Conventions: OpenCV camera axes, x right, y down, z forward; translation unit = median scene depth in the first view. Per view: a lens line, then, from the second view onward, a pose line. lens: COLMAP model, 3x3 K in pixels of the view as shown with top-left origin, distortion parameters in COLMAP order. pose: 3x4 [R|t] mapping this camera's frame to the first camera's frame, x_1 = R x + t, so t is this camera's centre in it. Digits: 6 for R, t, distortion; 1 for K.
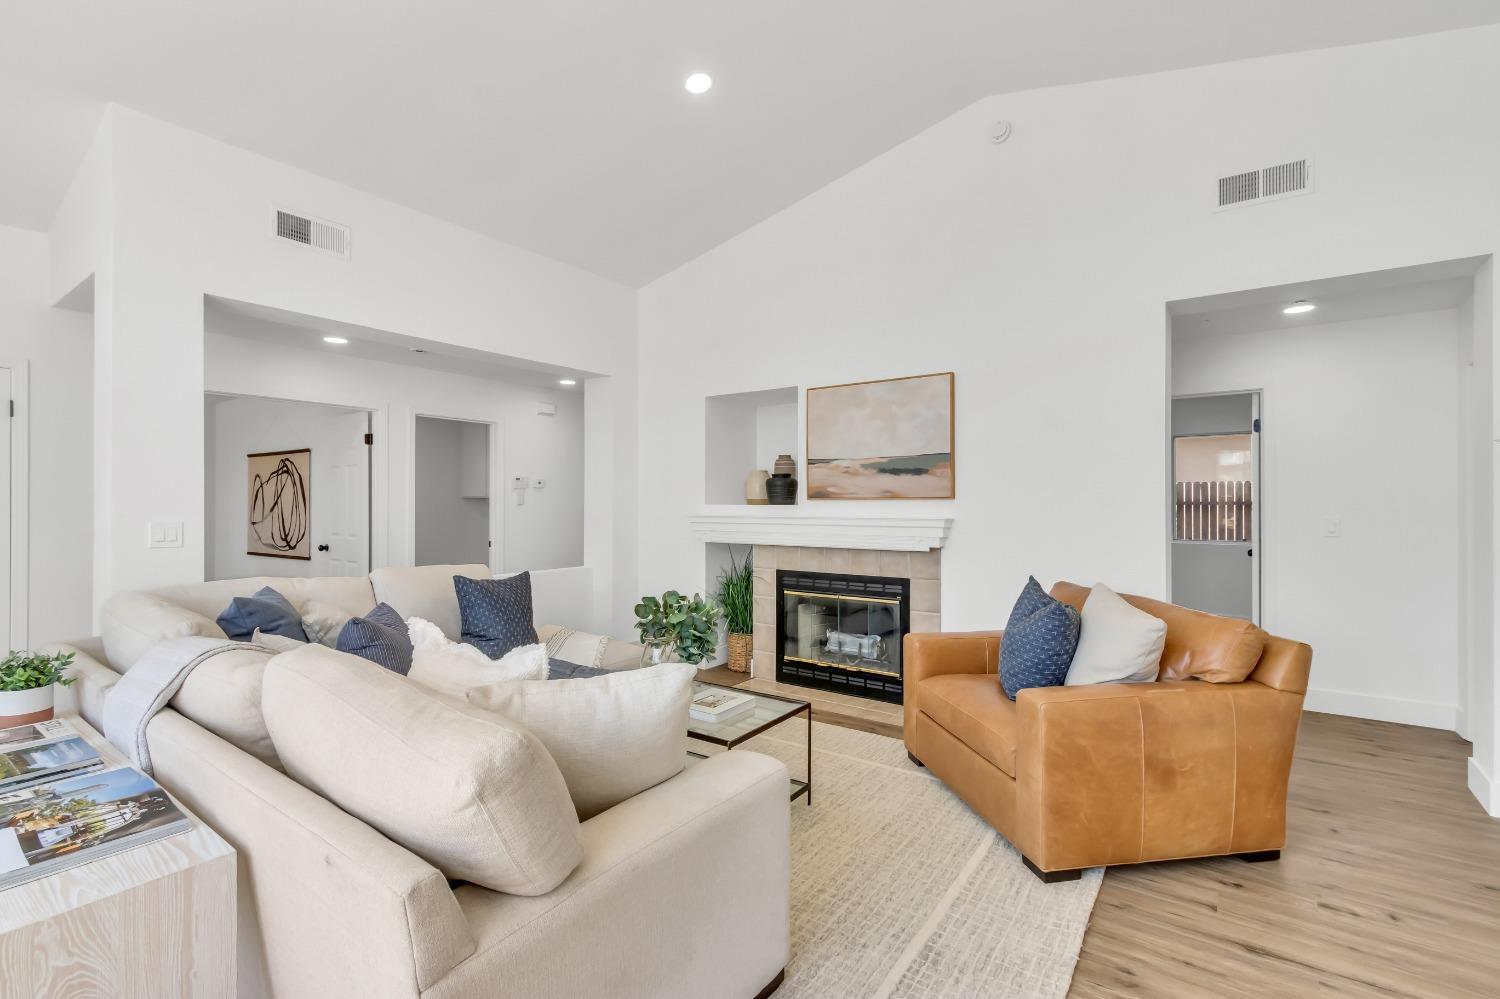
lens RADIAL K [[677.8, 0, 747.7], [0, 677.8, 499.0], [0, 0, 1]] dist [0.006976, -0.001877]
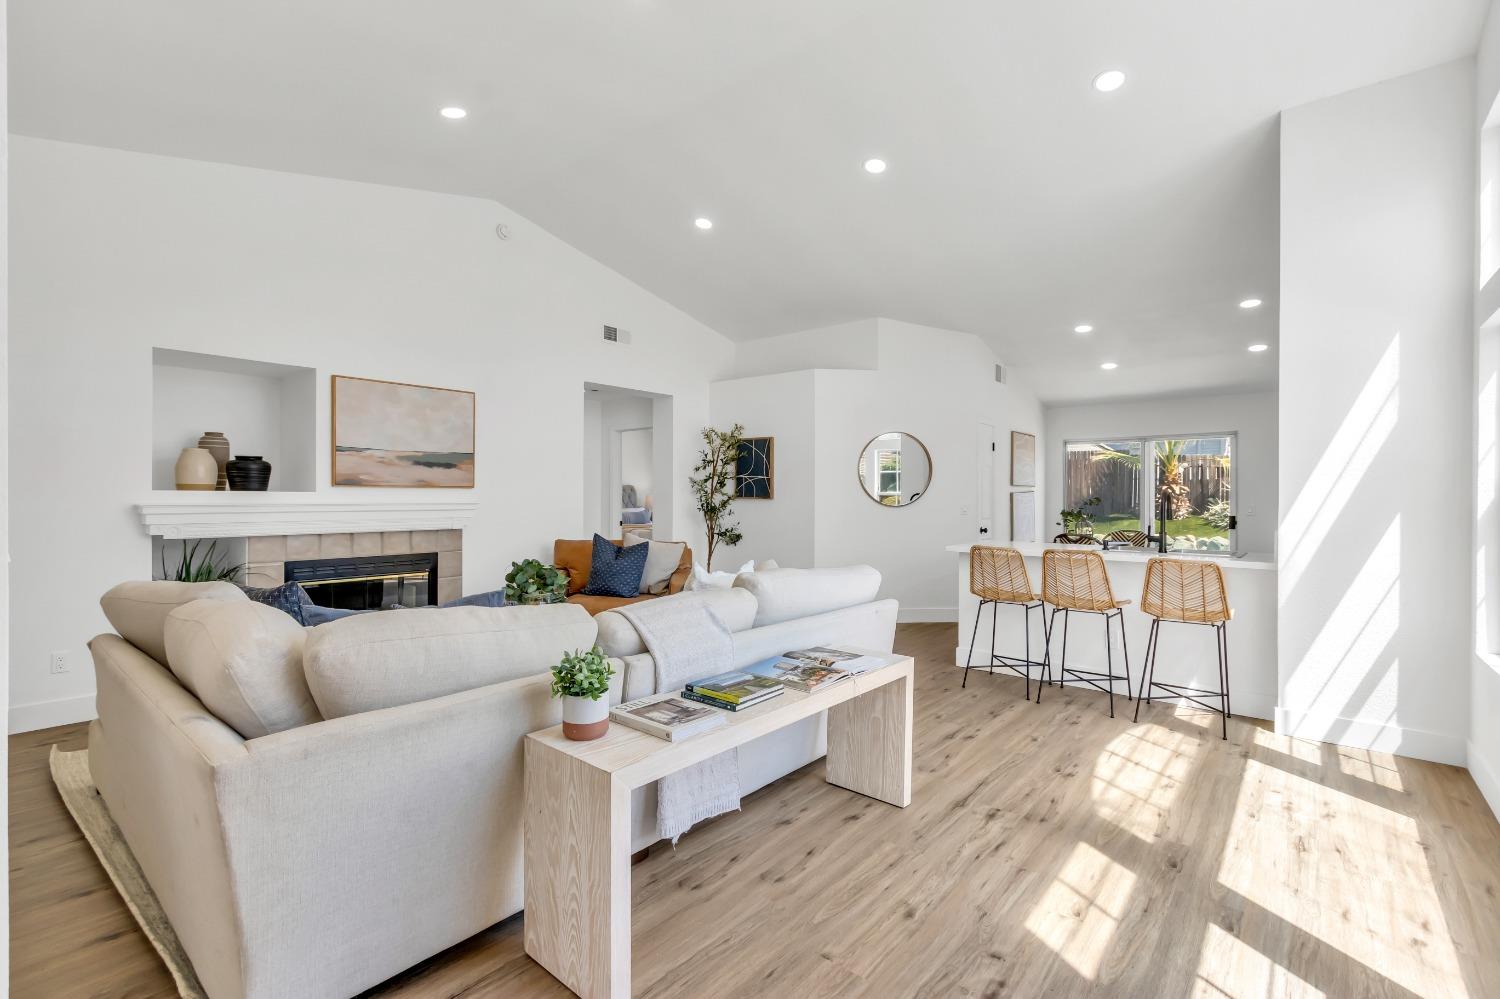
lens RADIAL K [[677.8, 0, 744.1], [0, 677.8, 496.2], [0, 0, 1]] dist [0.006976, -0.001877]
pose [[0.073572, 0.000573, 0.997290, -0.928724], [-0.010624, 0.999944, 0.000209, 0.009316], [-0.997233, -0.010610, 0.073573, 0.352273]]
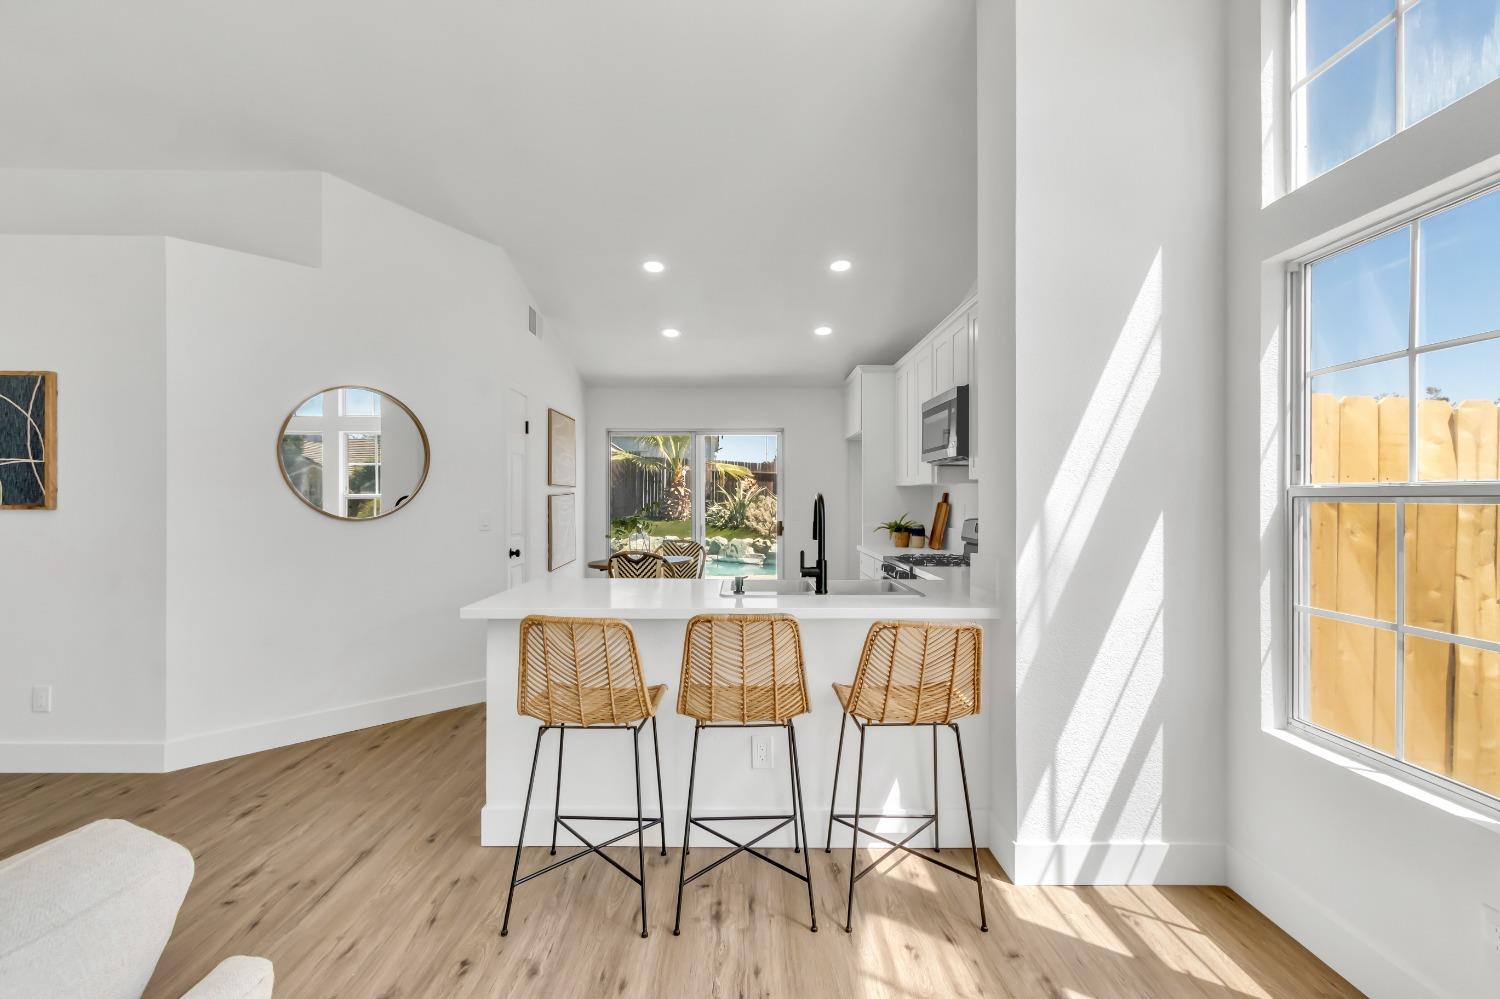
lens RADIAL K [[677.8, 0, 747.0], [0, 677.8, 500.8], [0, 0, 1]] dist [0.006976, -0.001877]
pose [[-0.590765, -0.002538, 0.806839, -0.341040], [-0.005883, 0.999982, -0.001162, 0.002724], [-0.806822, -0.005433, -0.590770, 0.233302]]
